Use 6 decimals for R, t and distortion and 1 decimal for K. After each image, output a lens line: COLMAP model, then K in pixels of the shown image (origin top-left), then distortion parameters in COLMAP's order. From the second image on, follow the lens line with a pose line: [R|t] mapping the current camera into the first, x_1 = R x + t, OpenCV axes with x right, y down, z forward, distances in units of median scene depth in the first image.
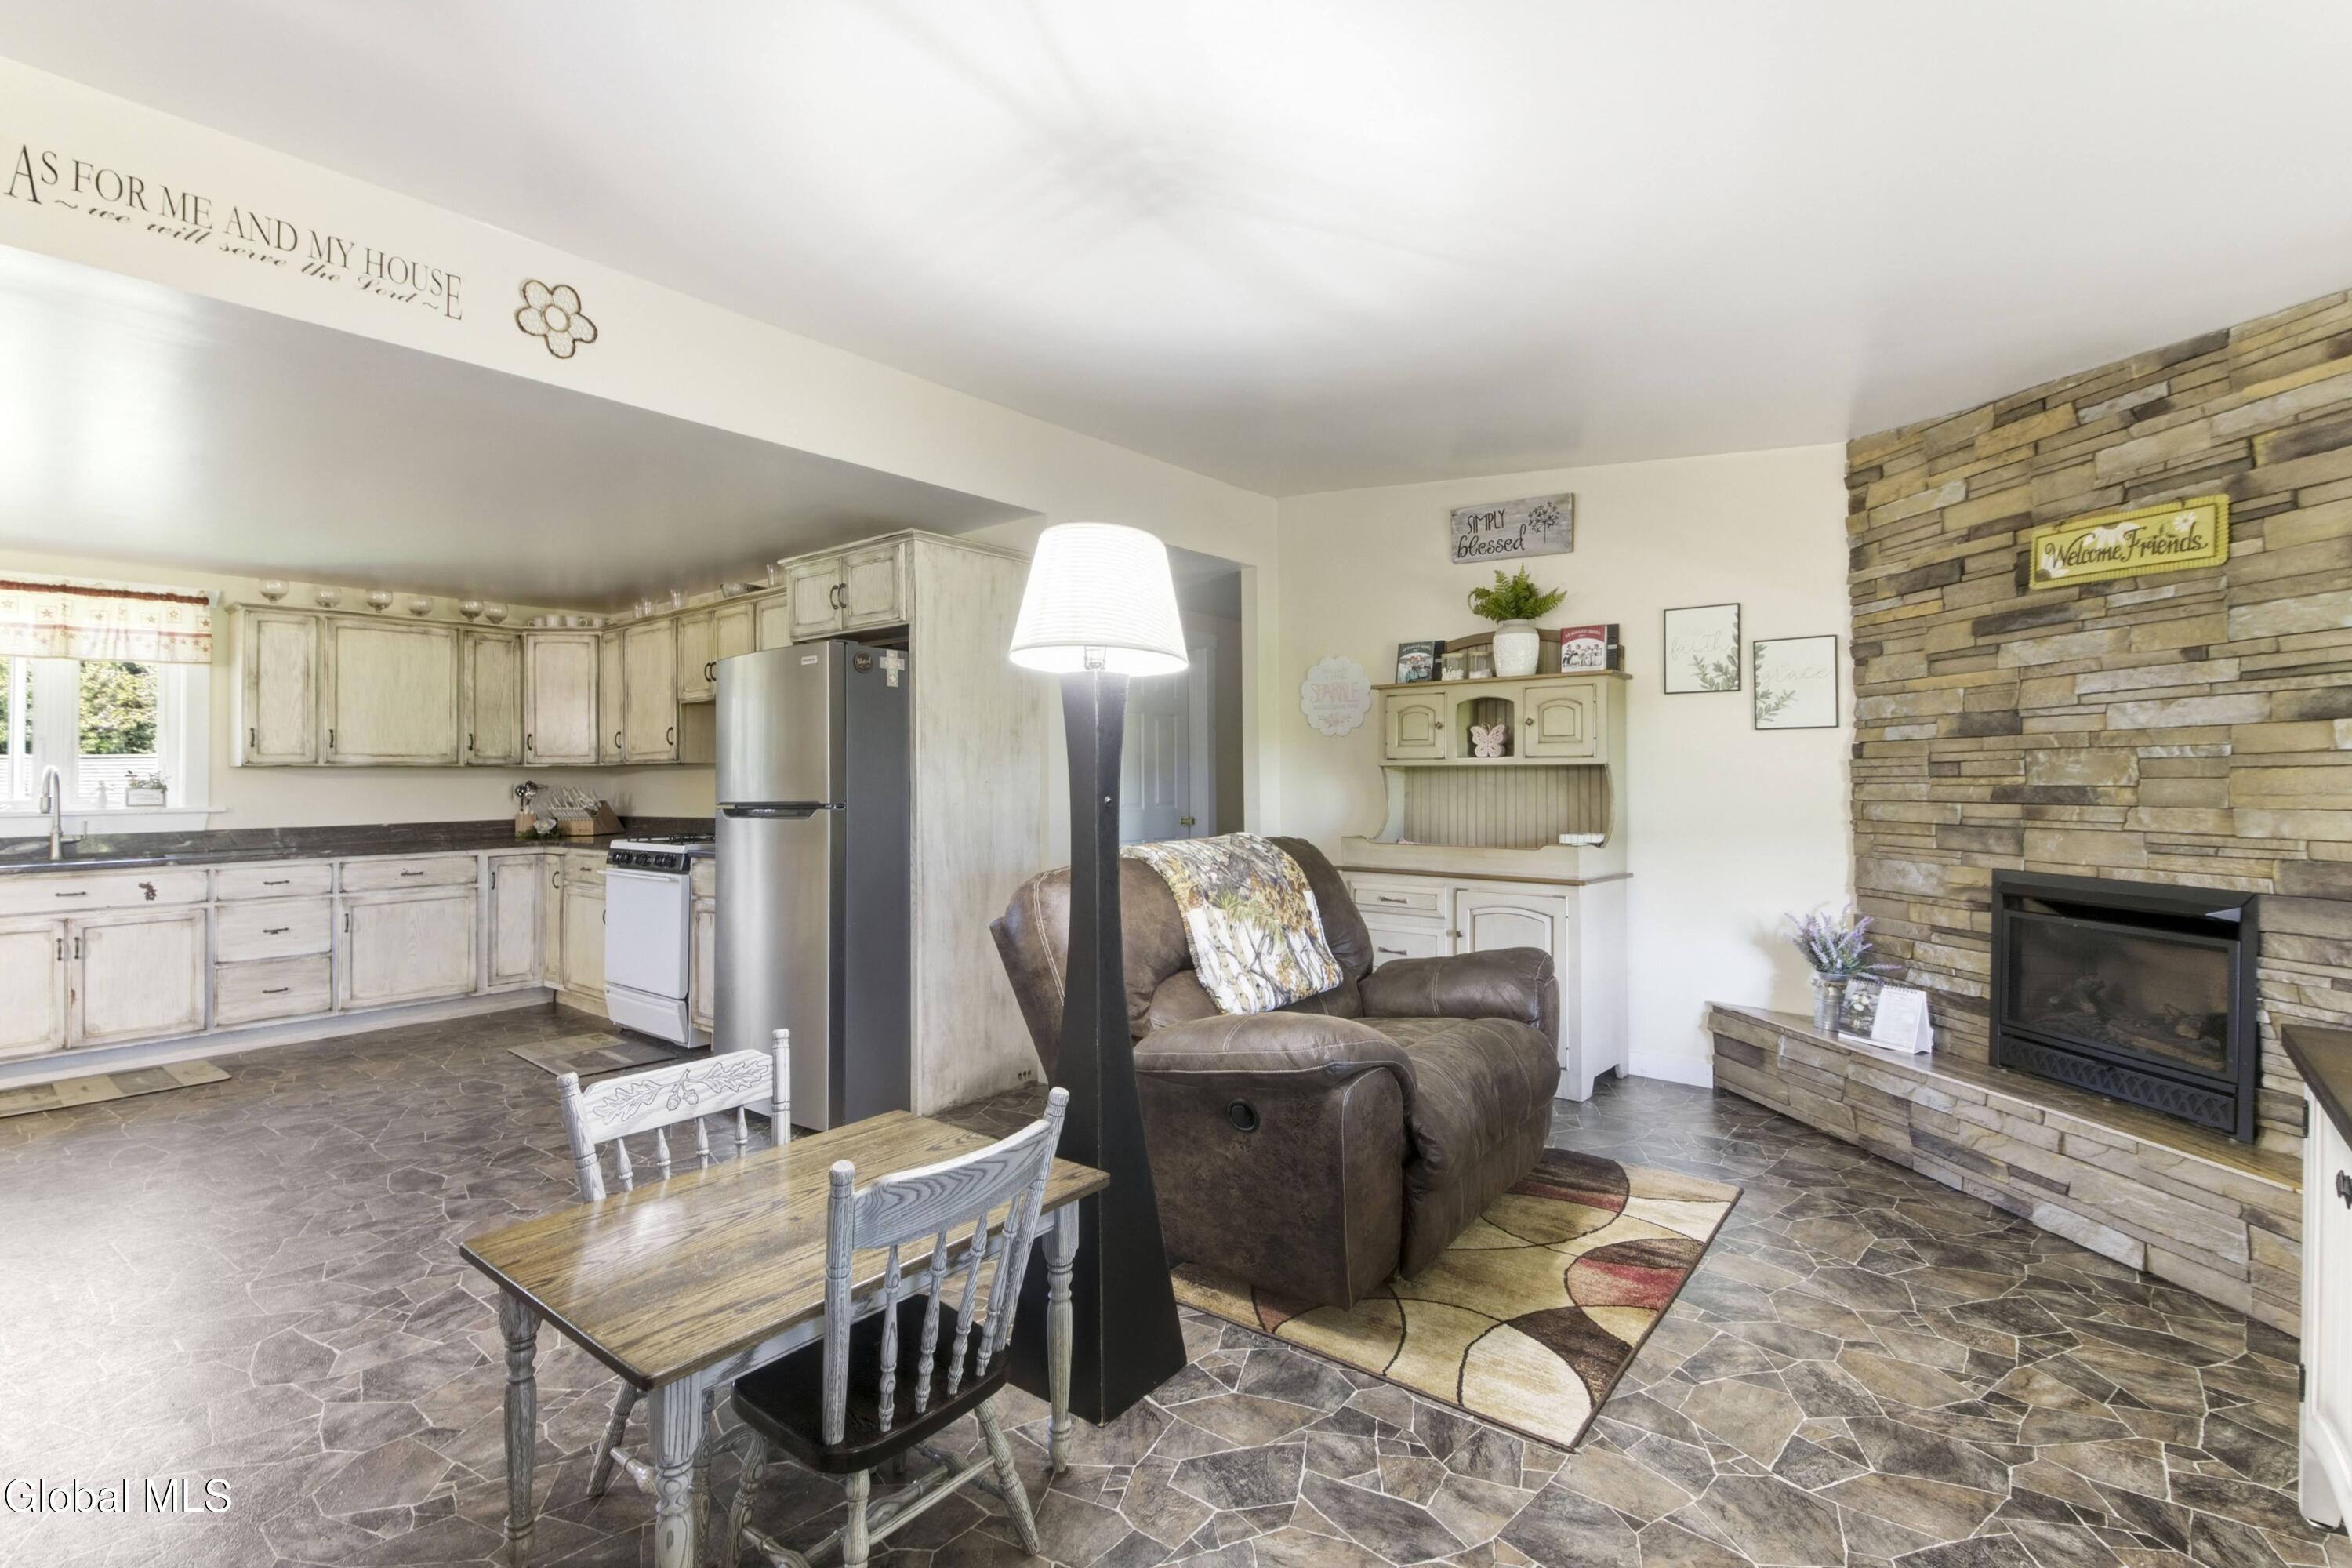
lens RADIAL K [[1069.1, 0, 1187.2], [0, 1069.1, 751.4], [0, 0, 1]] dist [0.003538, -0.002573]
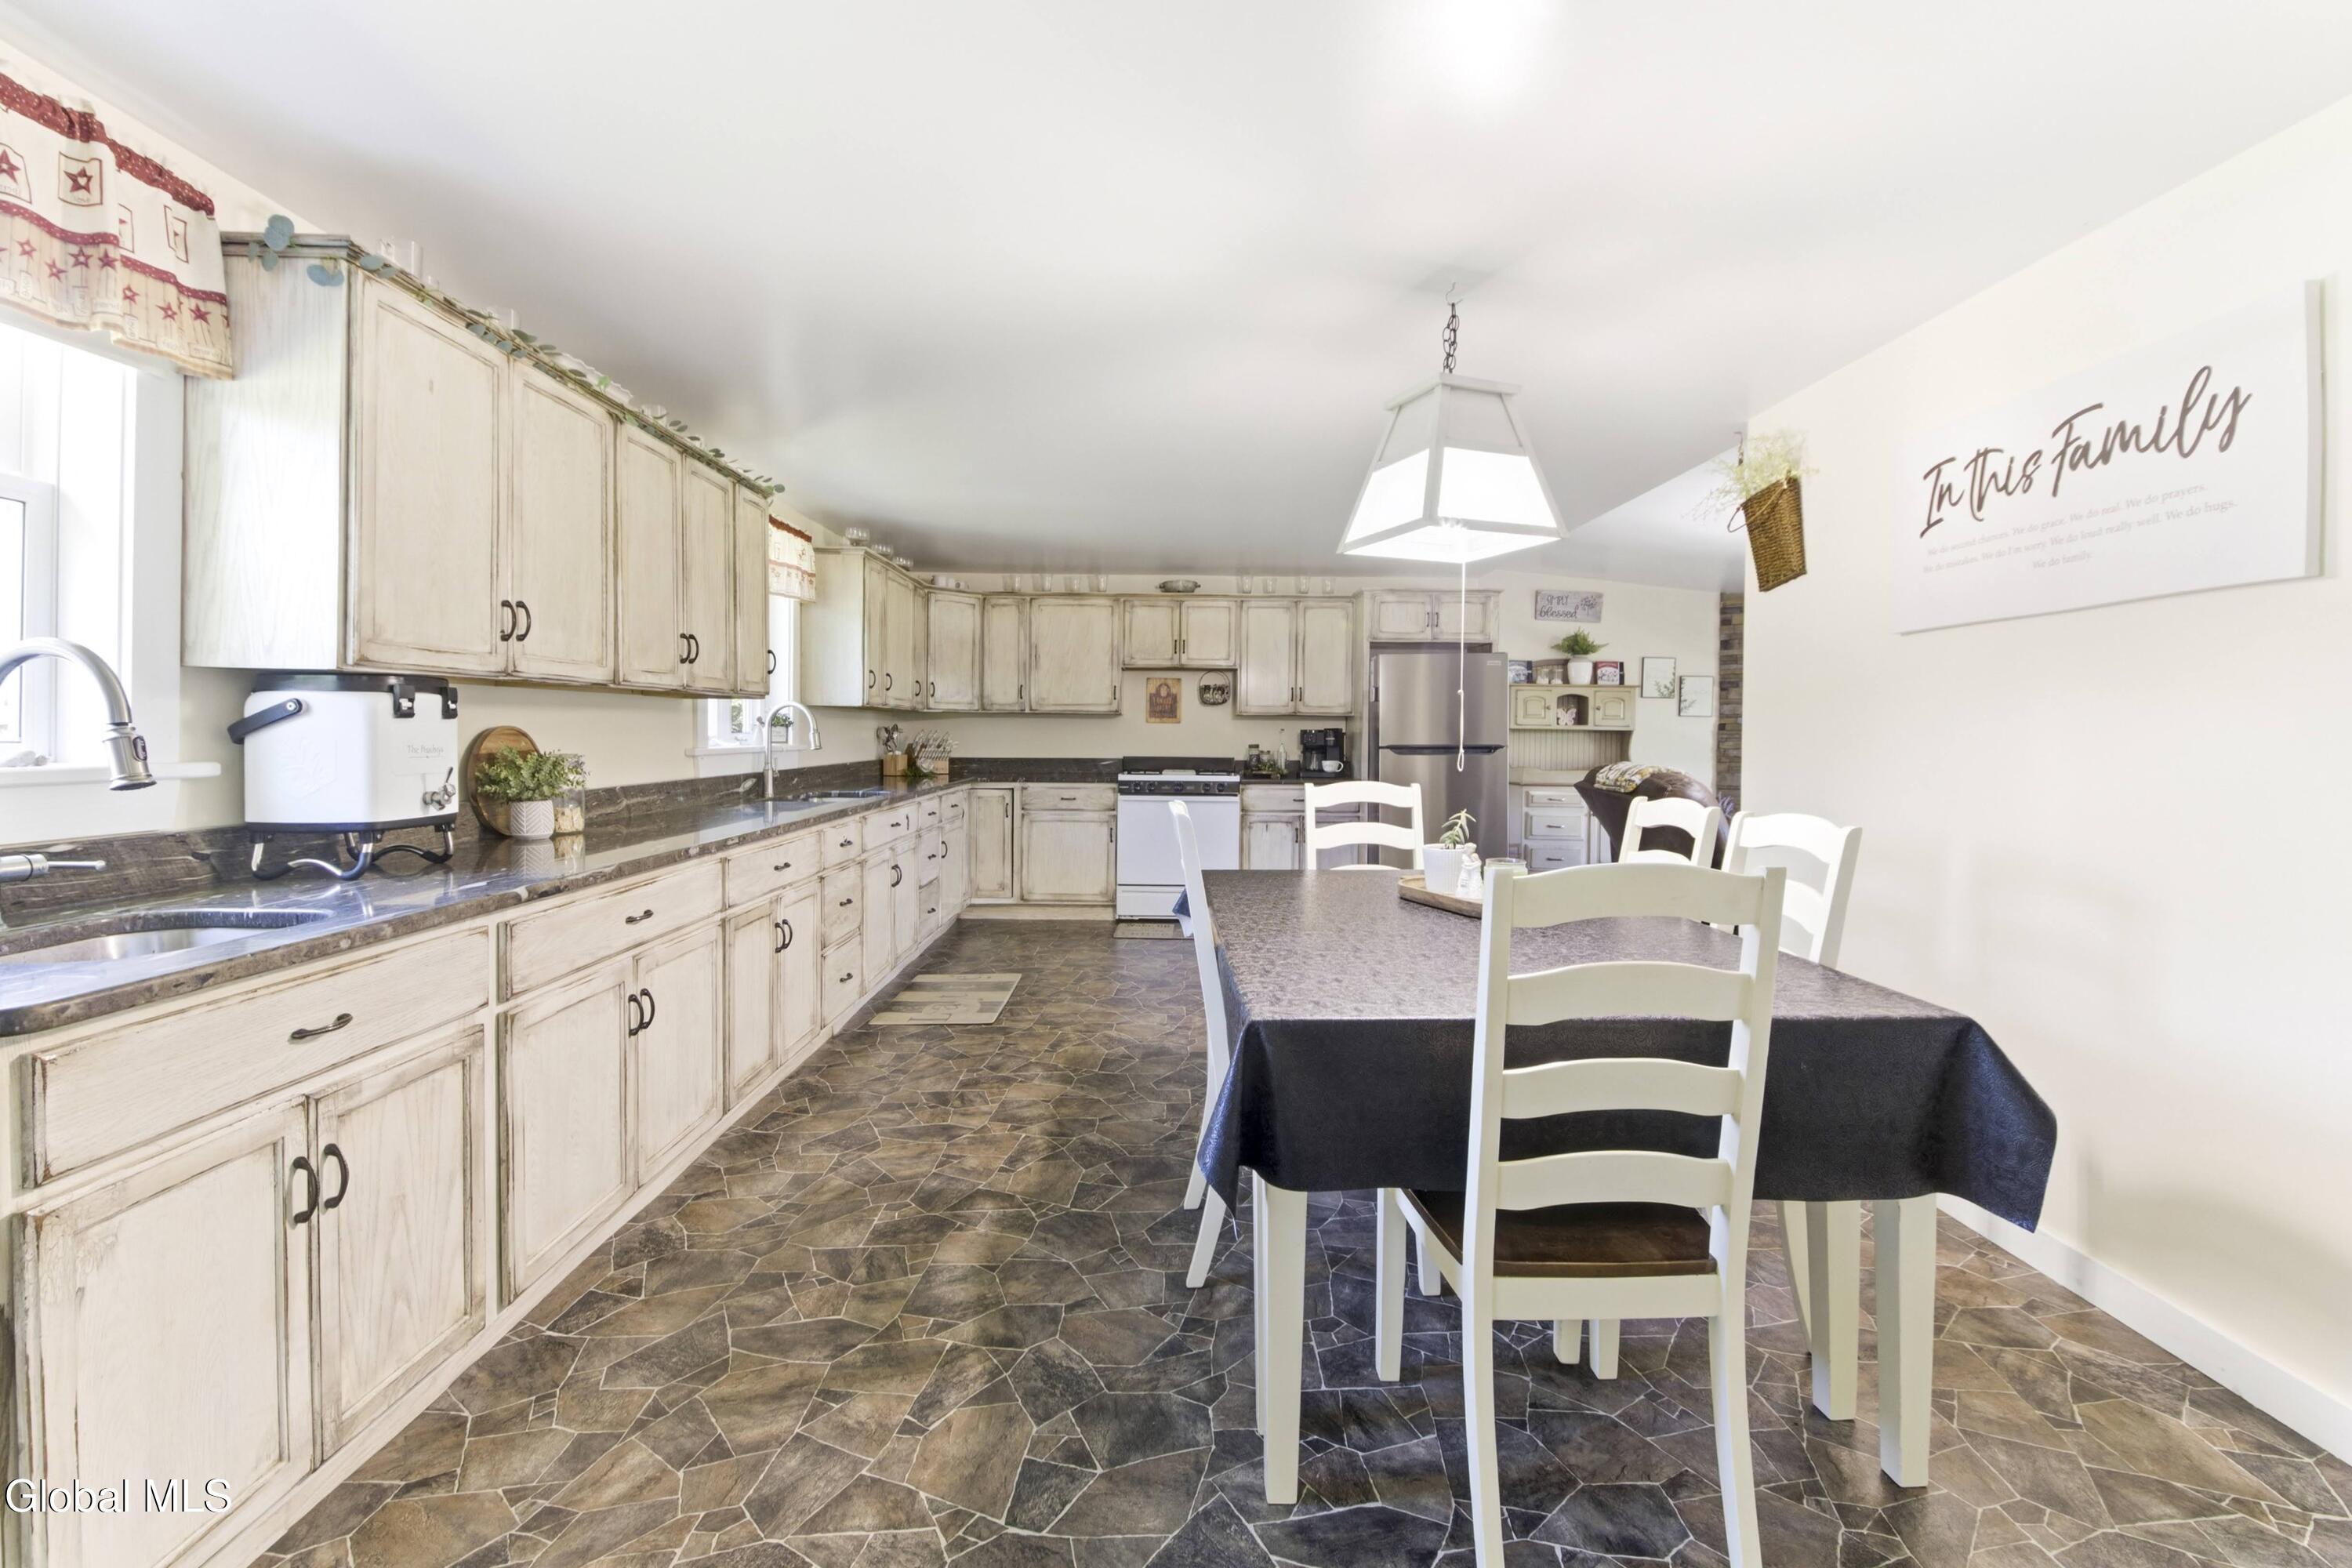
lens RADIAL K [[991.7, 0, 1165.3], [0, 991.7, 760.7], [0, 0, 1]] dist [0.001961, 0.000054]
pose [[0.772033, -0.000061, 0.635582, -1.756400], [-0.031544, 0.998764, 0.038412, 0.028560], [-0.634799, -0.049705, 0.771077, 0.098003]]
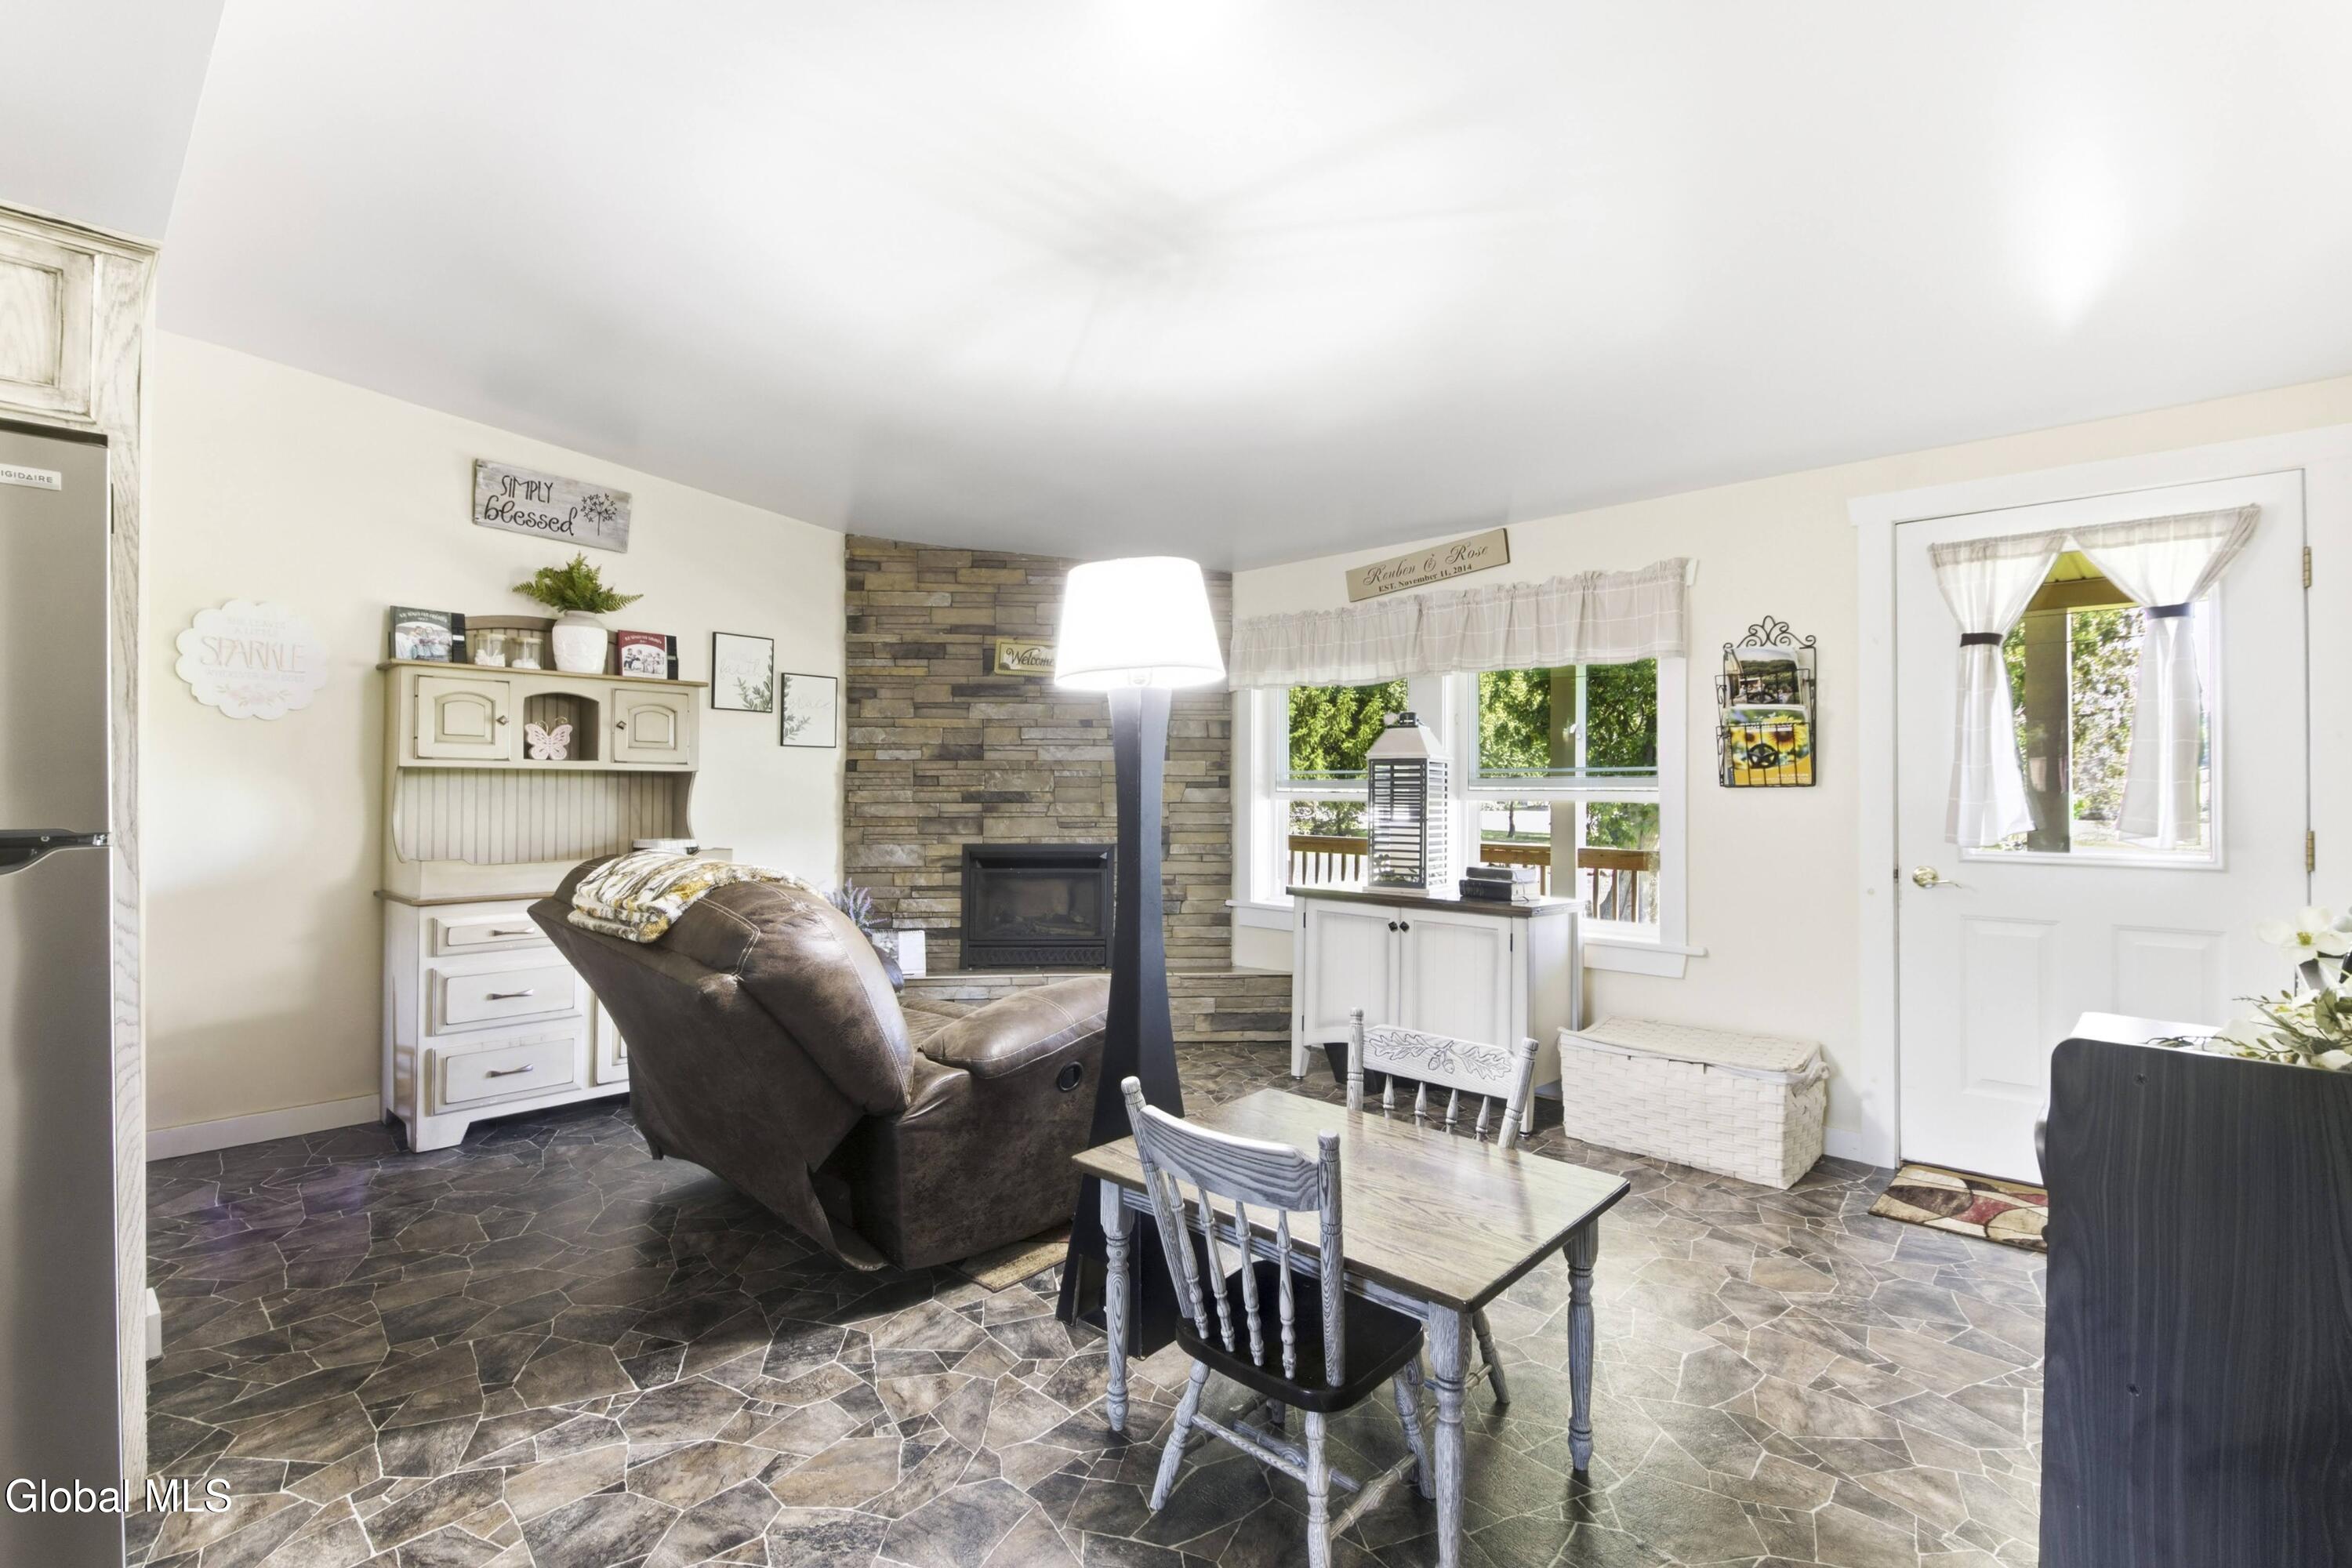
lens RADIAL K [[1069.1, 0, 1184.9], [0, 1069.1, 778.1], [0, 0, 1]] dist [0.003538, -0.002573]
pose [[0.043480, 0.015410, 0.998935, -0.727037], [-0.028597, 0.999491, -0.014173, 0.022230], [-0.998645, -0.027950, 0.043898, 0.539309]]
